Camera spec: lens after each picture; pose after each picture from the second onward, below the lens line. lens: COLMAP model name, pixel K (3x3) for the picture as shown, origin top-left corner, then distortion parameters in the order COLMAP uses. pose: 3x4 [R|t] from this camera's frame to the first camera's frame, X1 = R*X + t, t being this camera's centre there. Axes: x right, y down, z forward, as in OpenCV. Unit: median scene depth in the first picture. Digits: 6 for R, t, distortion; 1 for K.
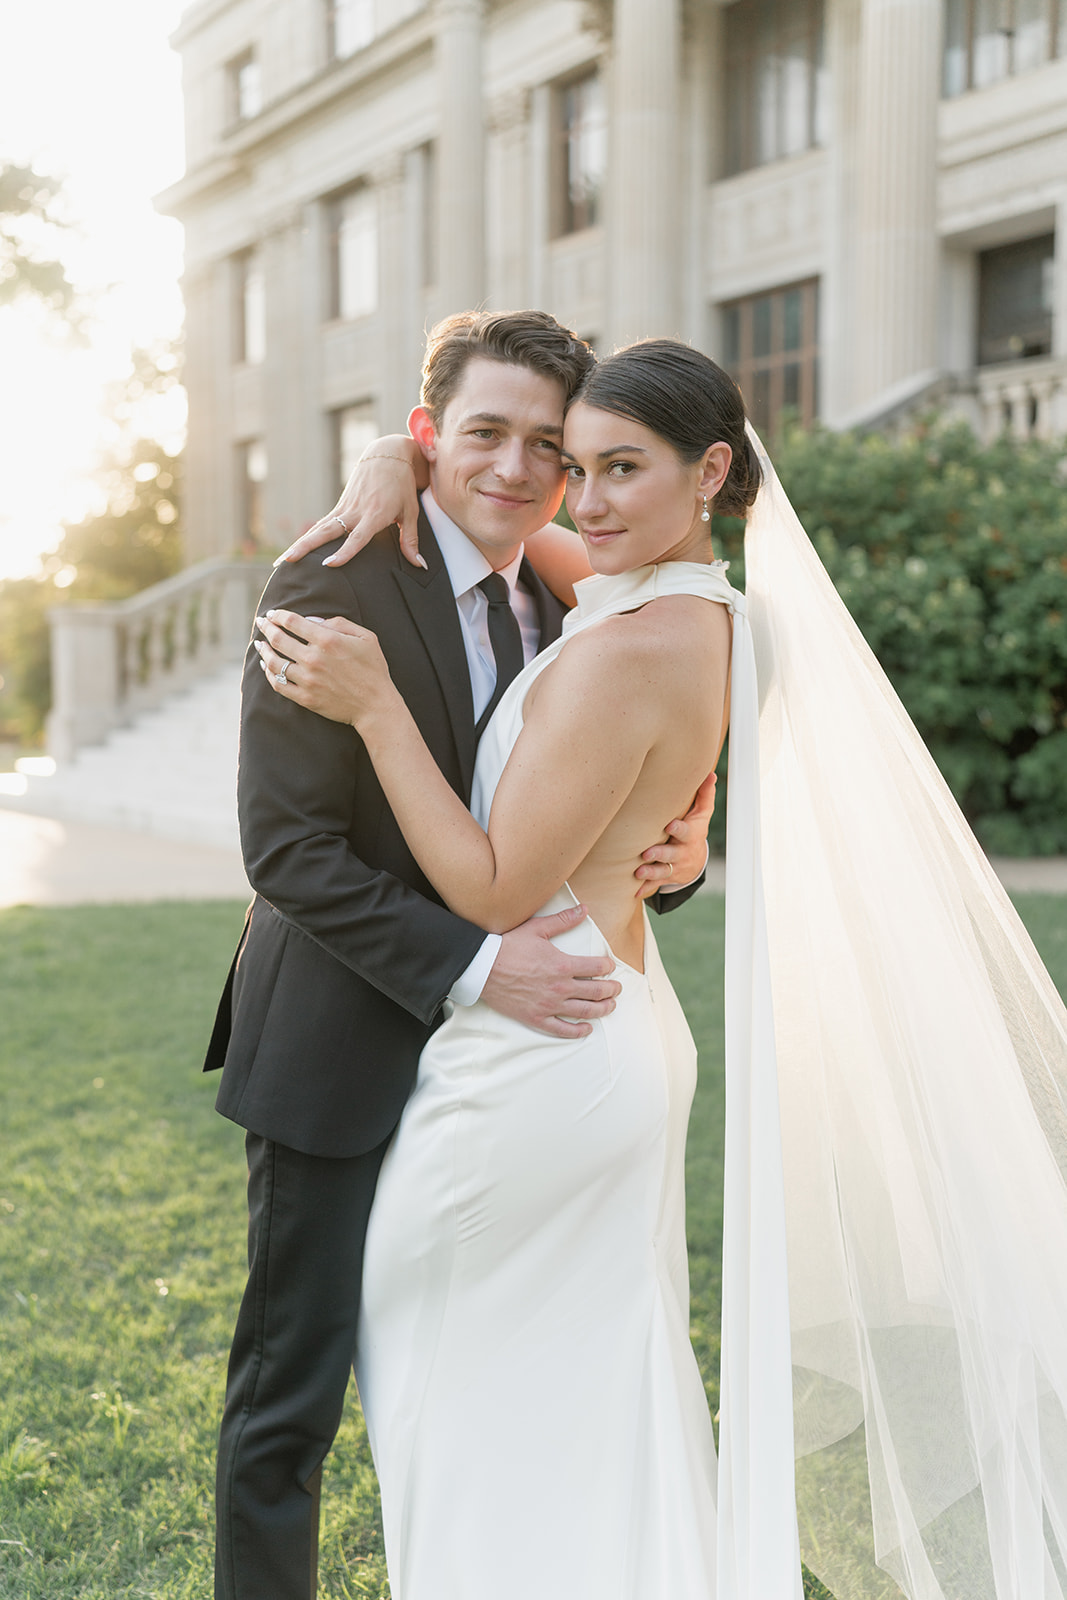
lens RADIAL K [[1621.0, 0, 533.5], [0, 1621.0, 800.0], [0, 0, 1]] dist [-0.002186, -0.000141]
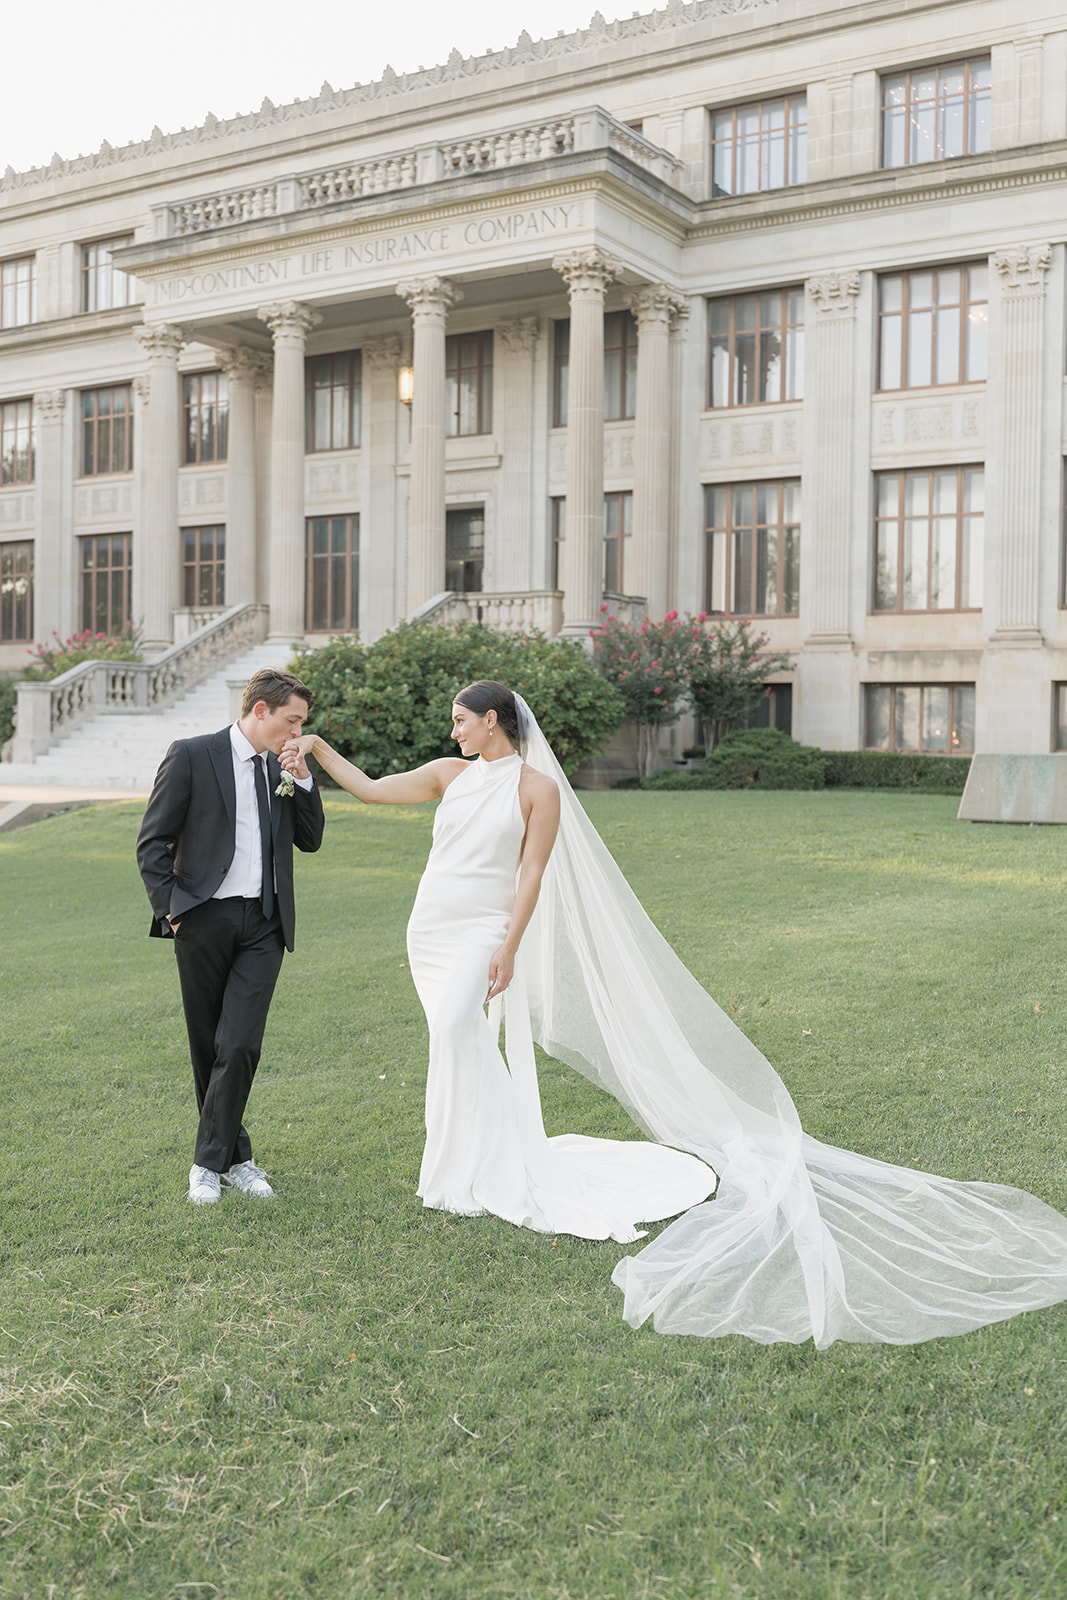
lens RADIAL K [[1621.0, 0, 533.5], [0, 1621.0, 800.0], [0, 0, 1]] dist [-0.002186, -0.000141]
pose [[0.917214, -0.002279, 0.398387, -0.492956], [0.019227, 0.999072, -0.038551, 0.106946], [-0.397930, 0.043019, 0.916407, -1.006545]]
